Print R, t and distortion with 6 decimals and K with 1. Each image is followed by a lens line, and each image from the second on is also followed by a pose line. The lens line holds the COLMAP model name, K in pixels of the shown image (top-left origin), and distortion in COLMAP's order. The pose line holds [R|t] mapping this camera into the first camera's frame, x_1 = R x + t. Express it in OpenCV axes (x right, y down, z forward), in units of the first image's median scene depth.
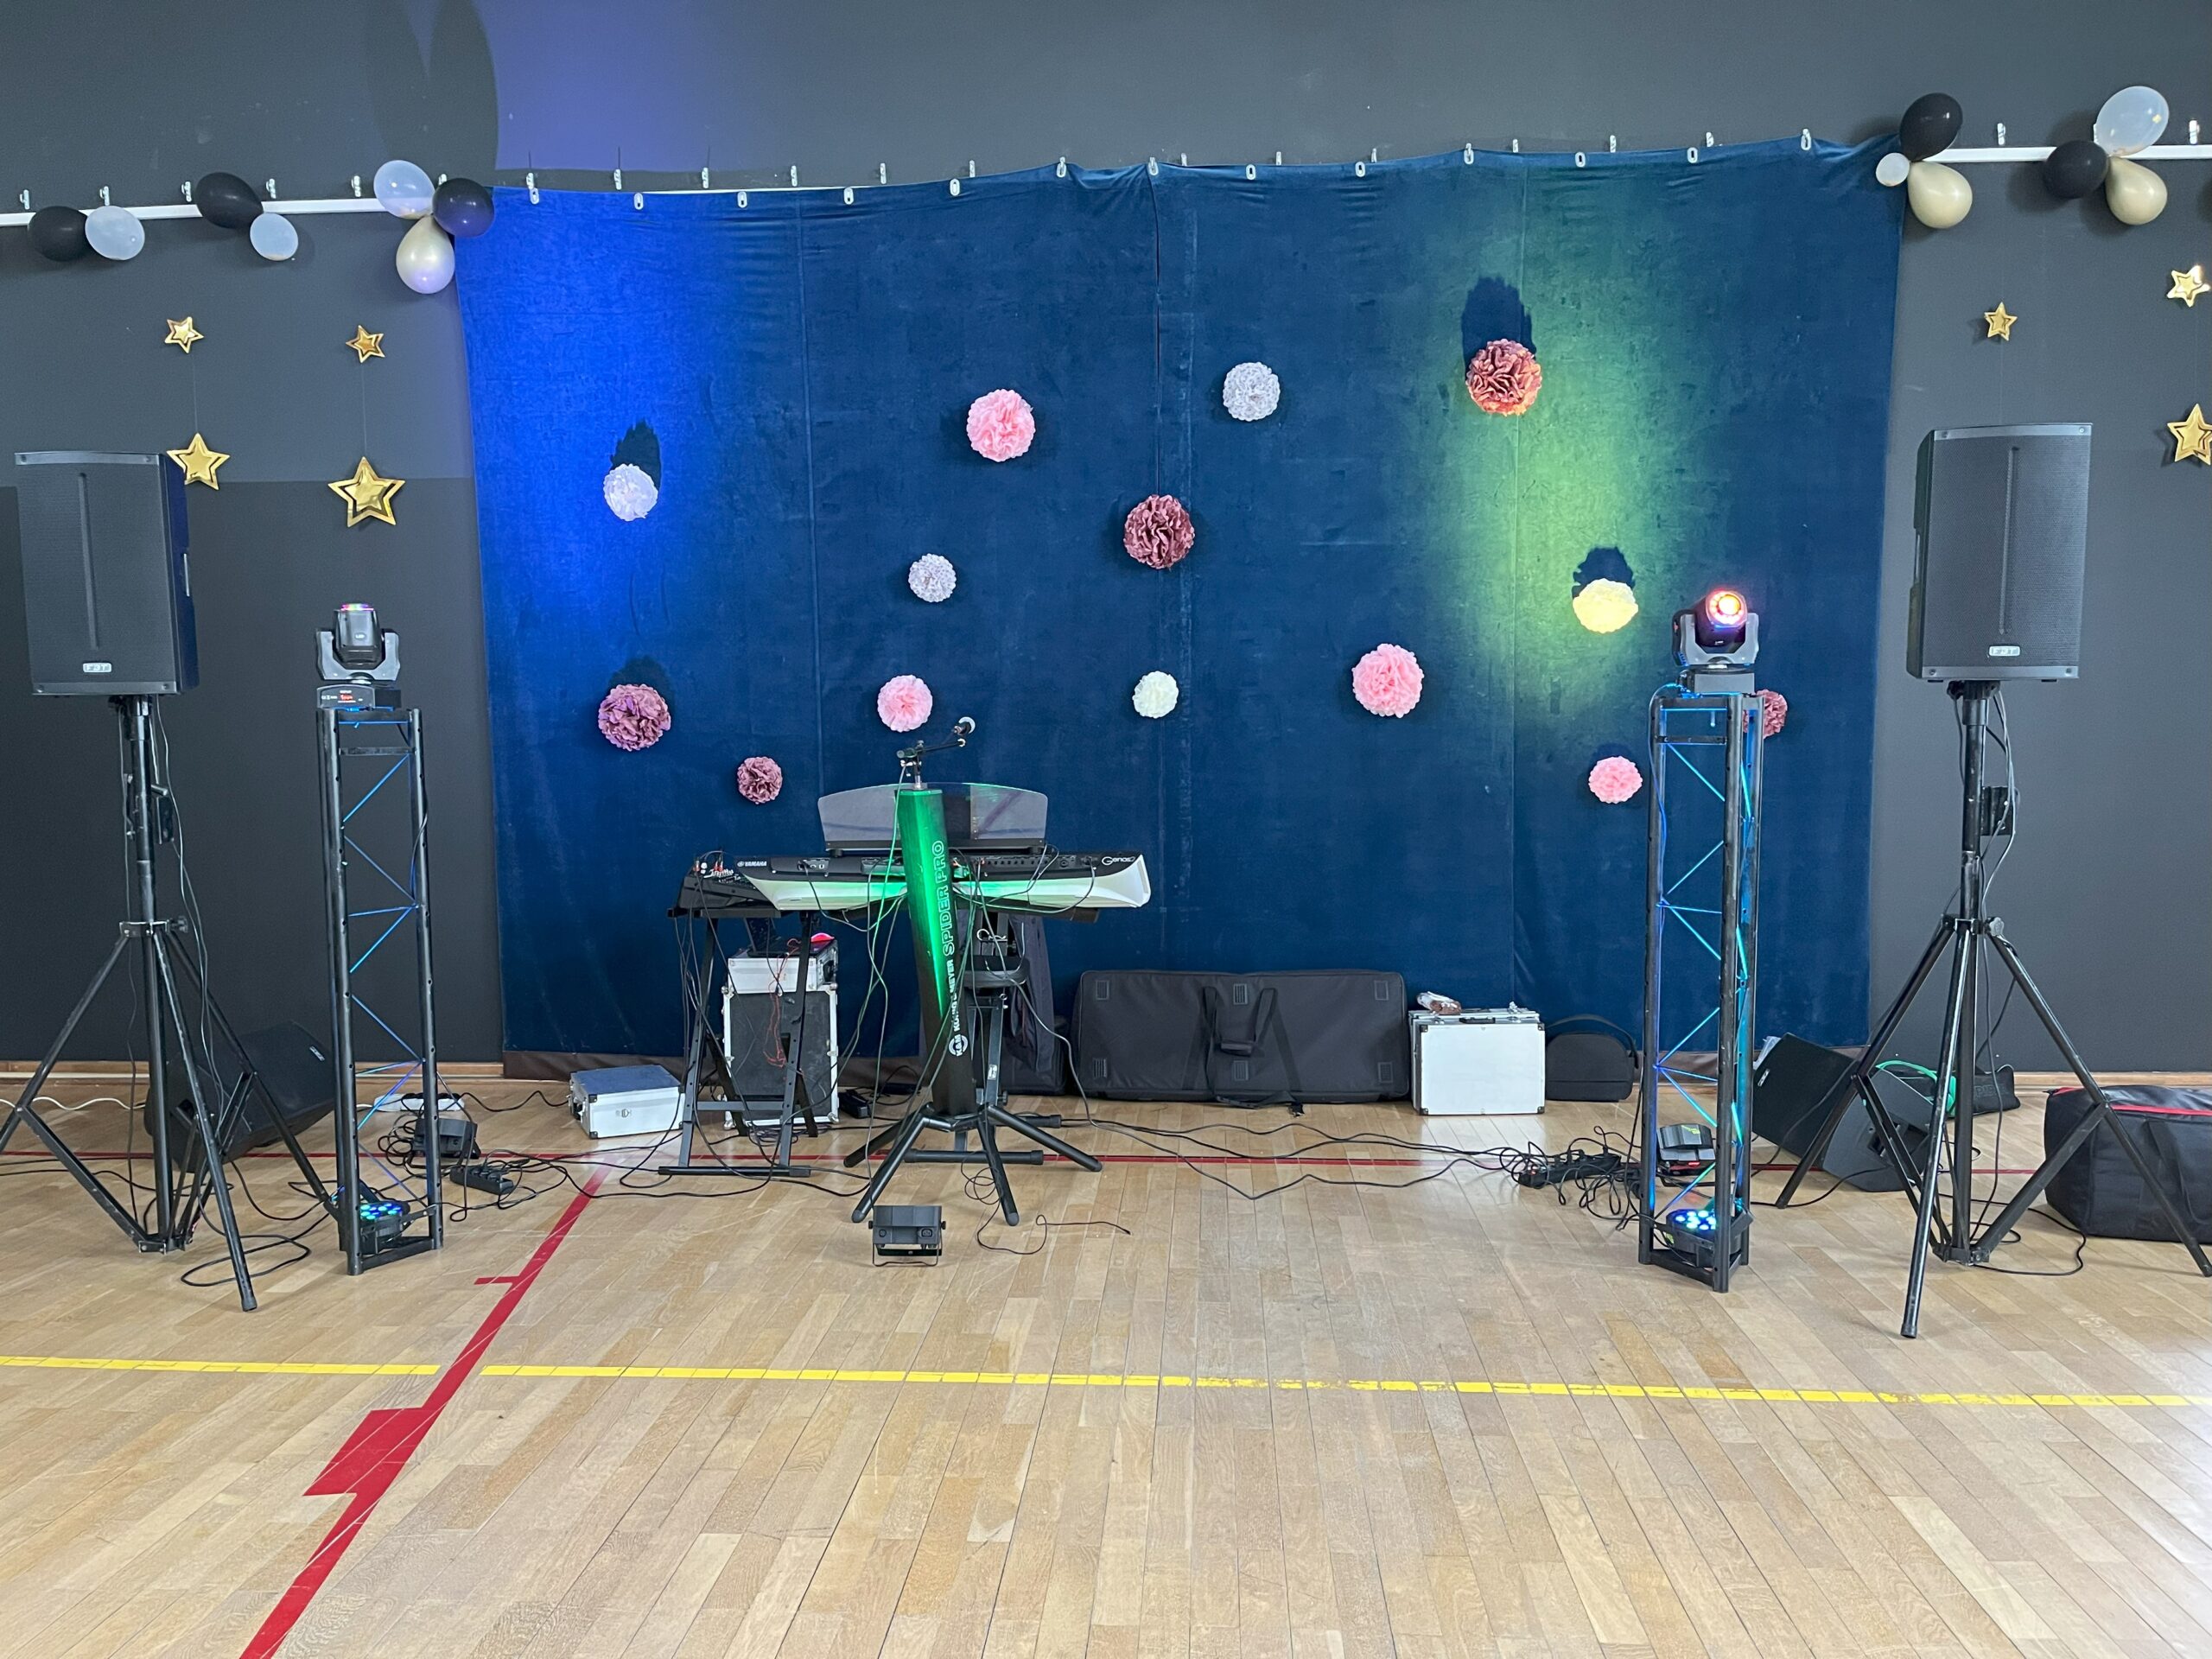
lens RADIAL K [[1674.4, 0, 1105.7], [0, 1674.4, 830.9], [0, 0, 1]] dist [0.069147, -0.097720]
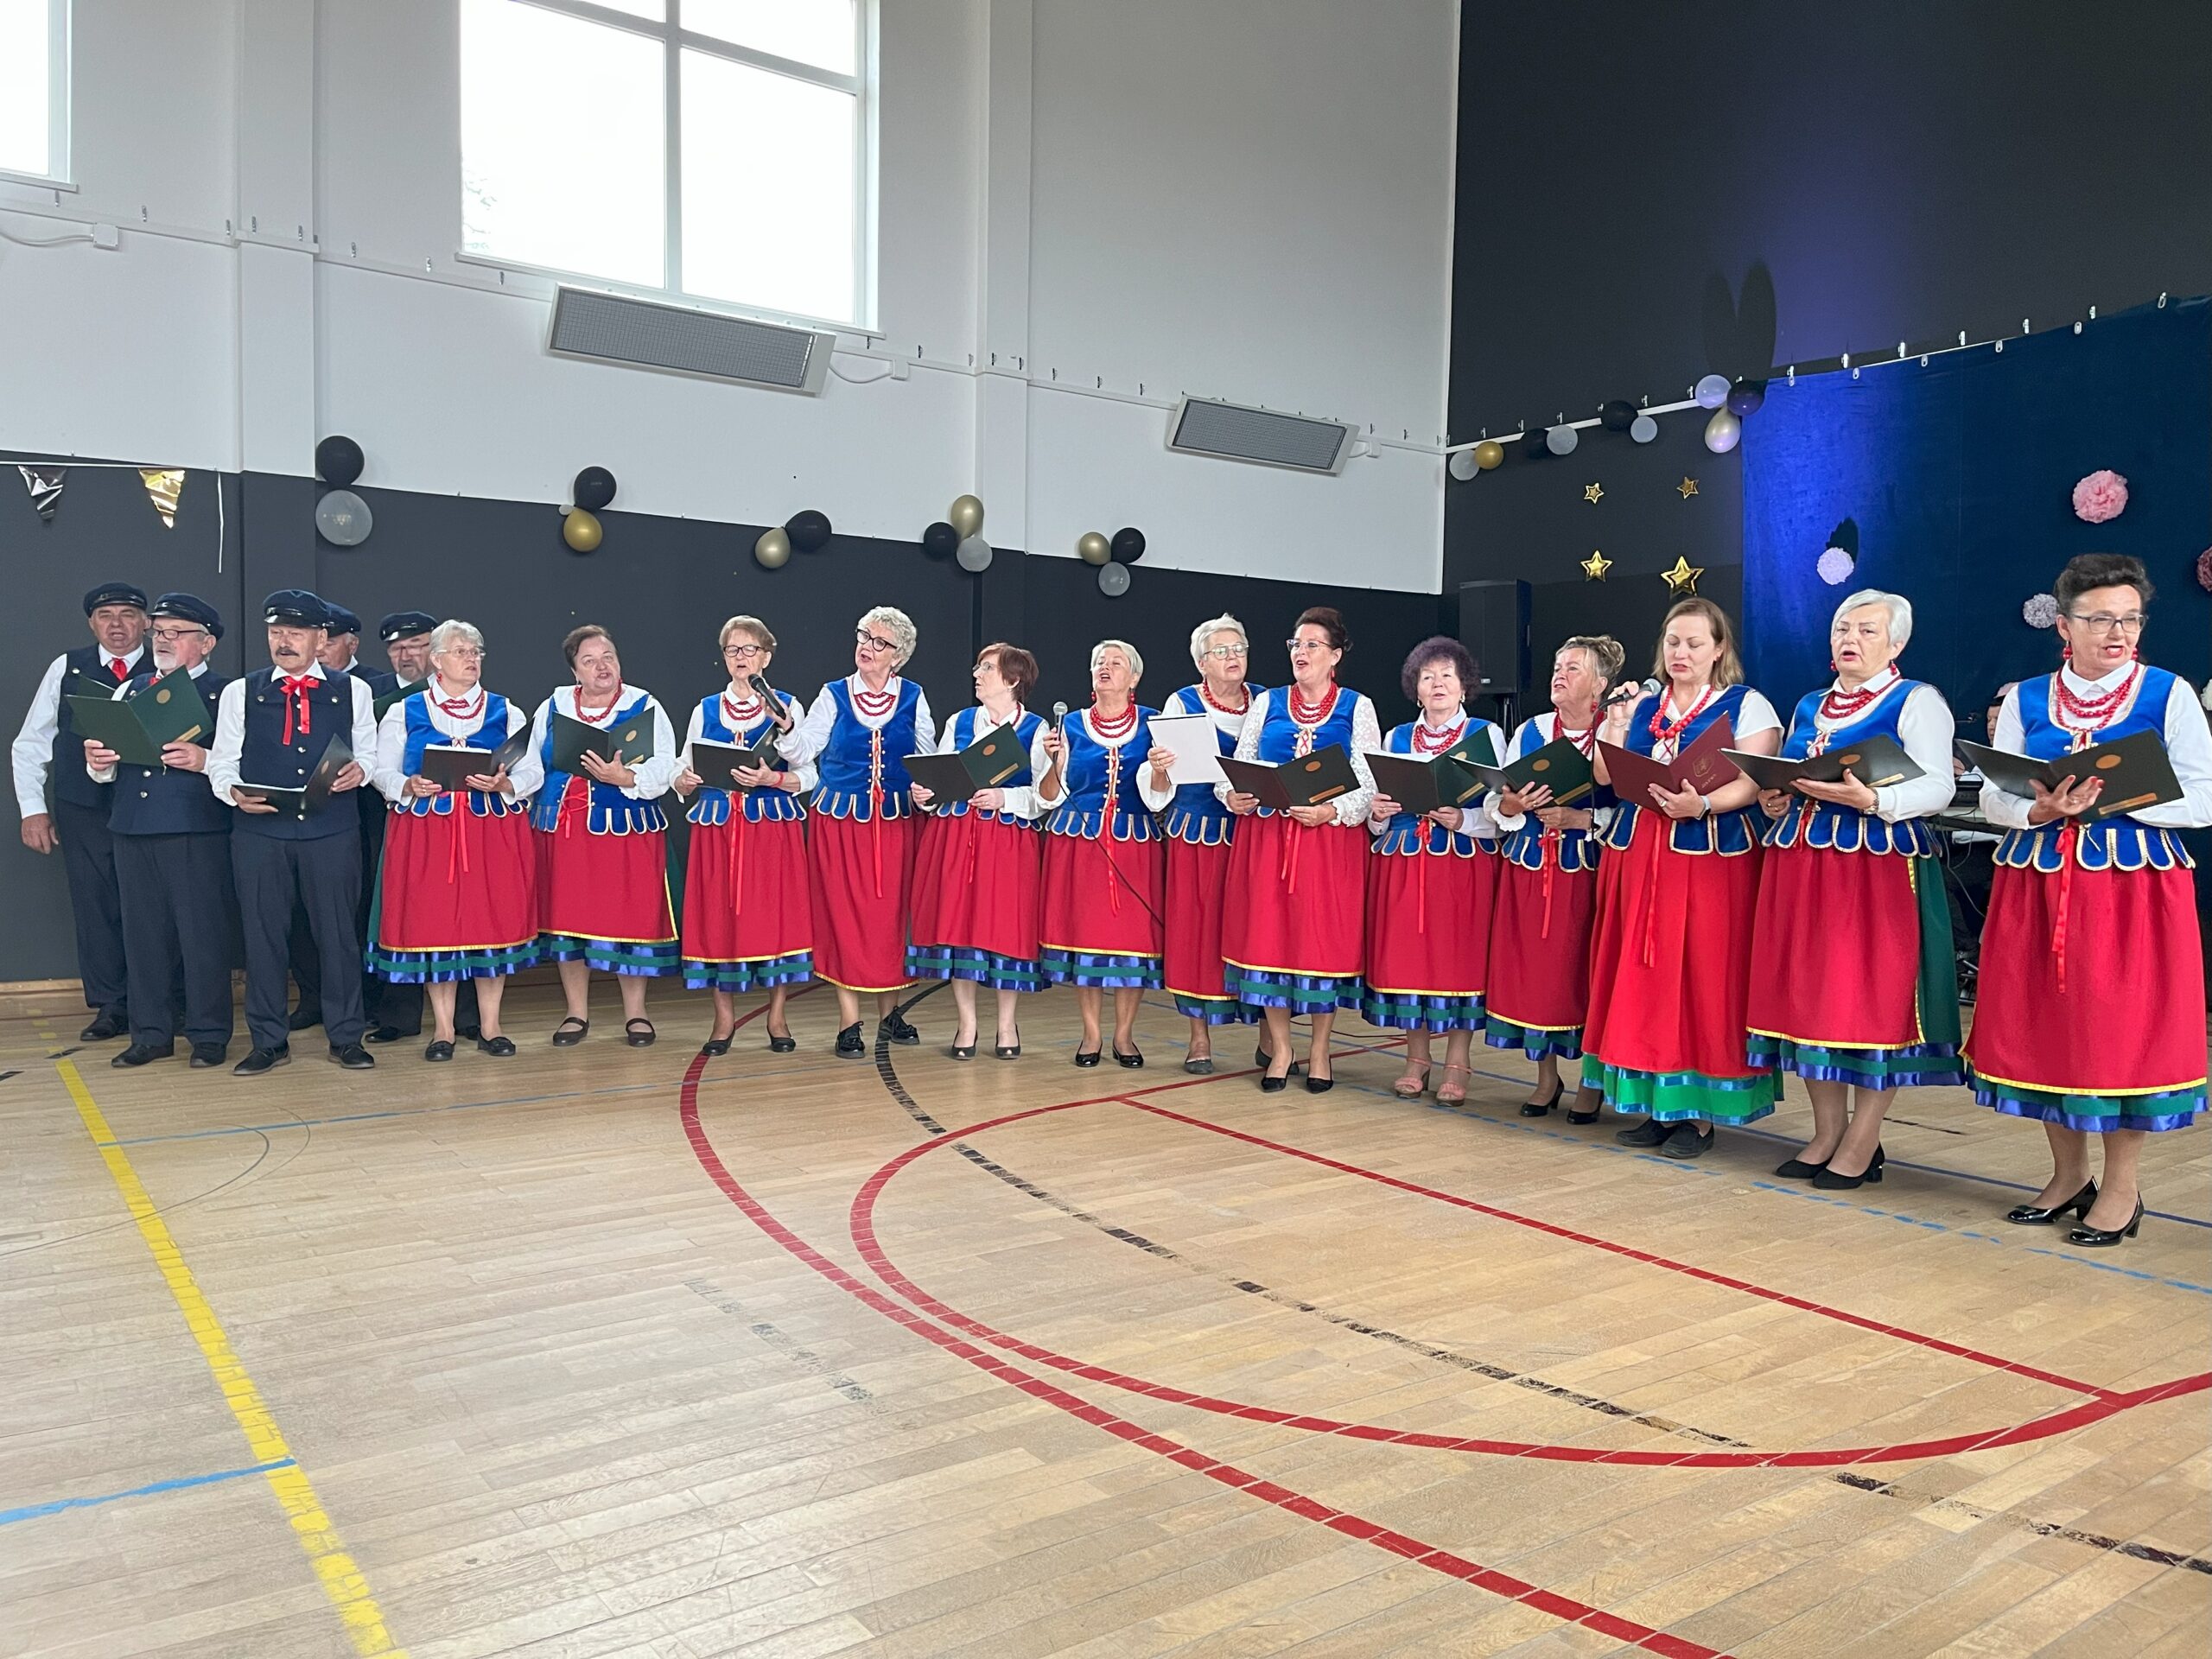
lens RADIAL K [[1674.4, 0, 1110.4], [0, 1674.4, 840.3], [0, 0, 1]] dist [0.069147, -0.097720]
pose [[0.637999, 0.055737, -0.768018, 0.492121], [-0.070800, 0.997398, 0.013569, 0.072281], [0.766776, 0.045719, 0.640285, -0.470280]]
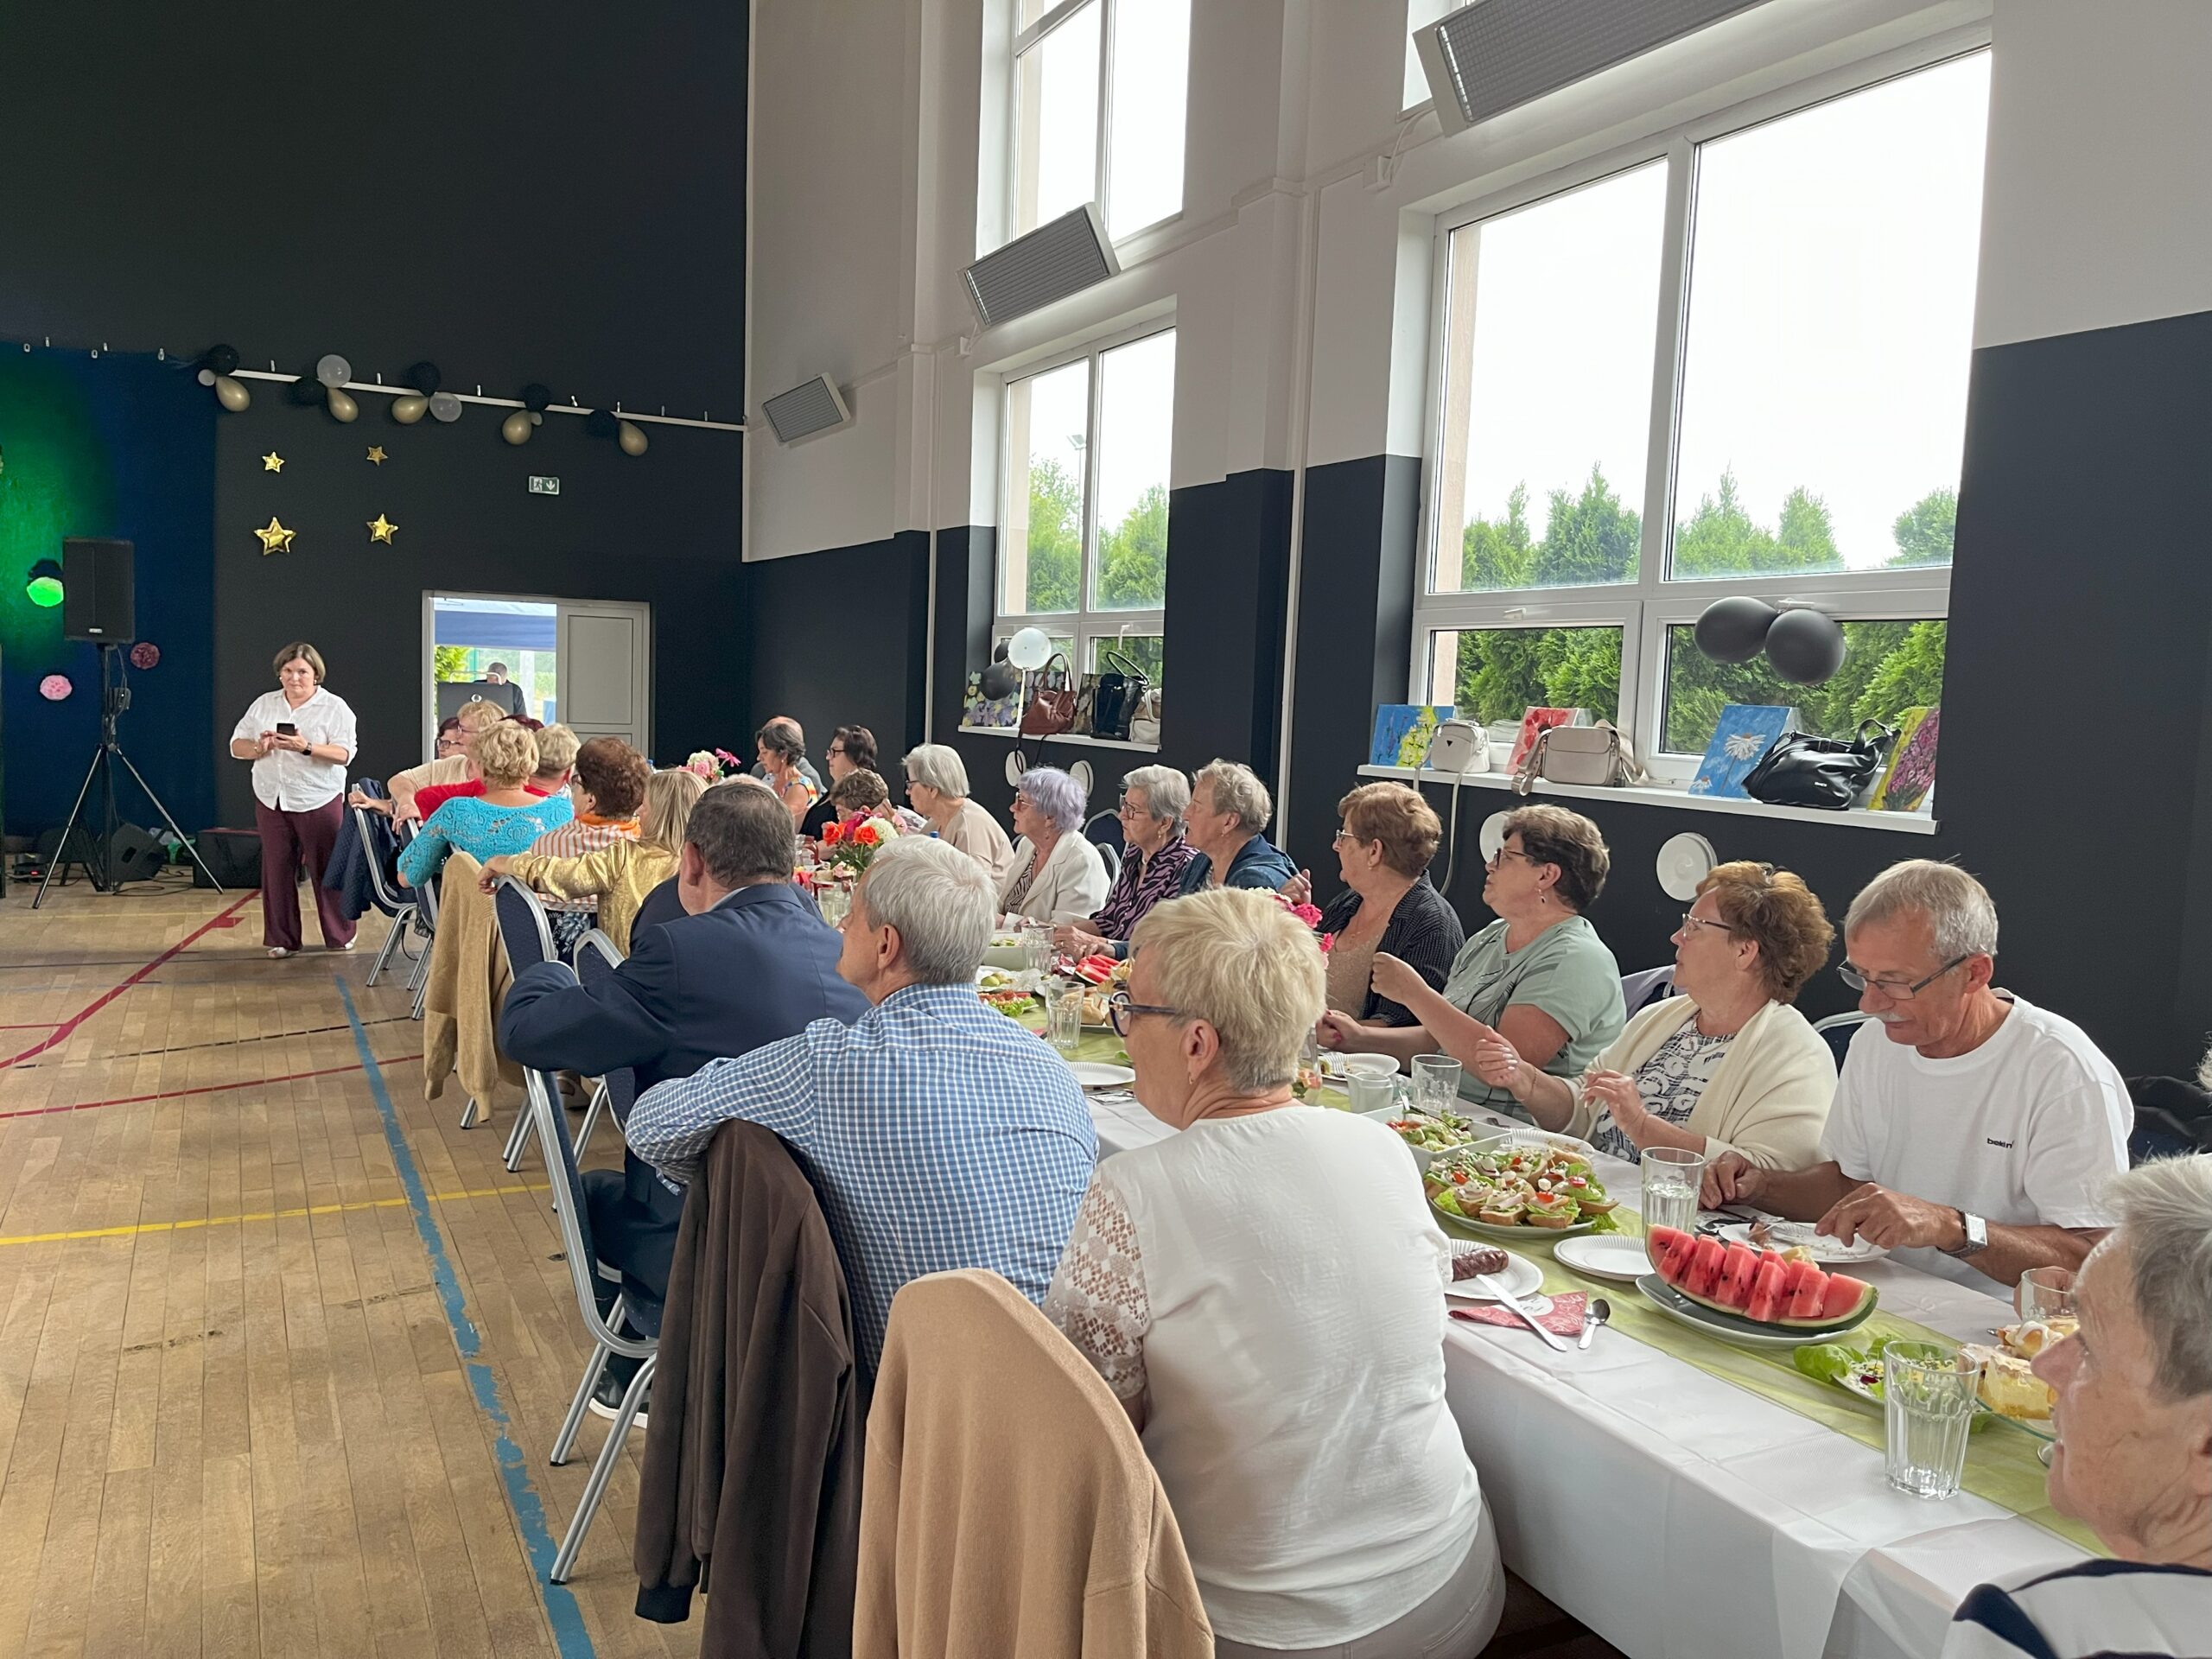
lens RADIAL K [[1674.4, 0, 1088.4], [0, 1674.4, 812.4], [0, 0, 1]] dist [0.069147, -0.097720]
pose [[0.860518, 0.004925, 0.509396, 0.331650], [-0.012130, 0.999868, 0.010825, 0.070519], [-0.509275, -0.015494, 0.860464, -1.136614]]
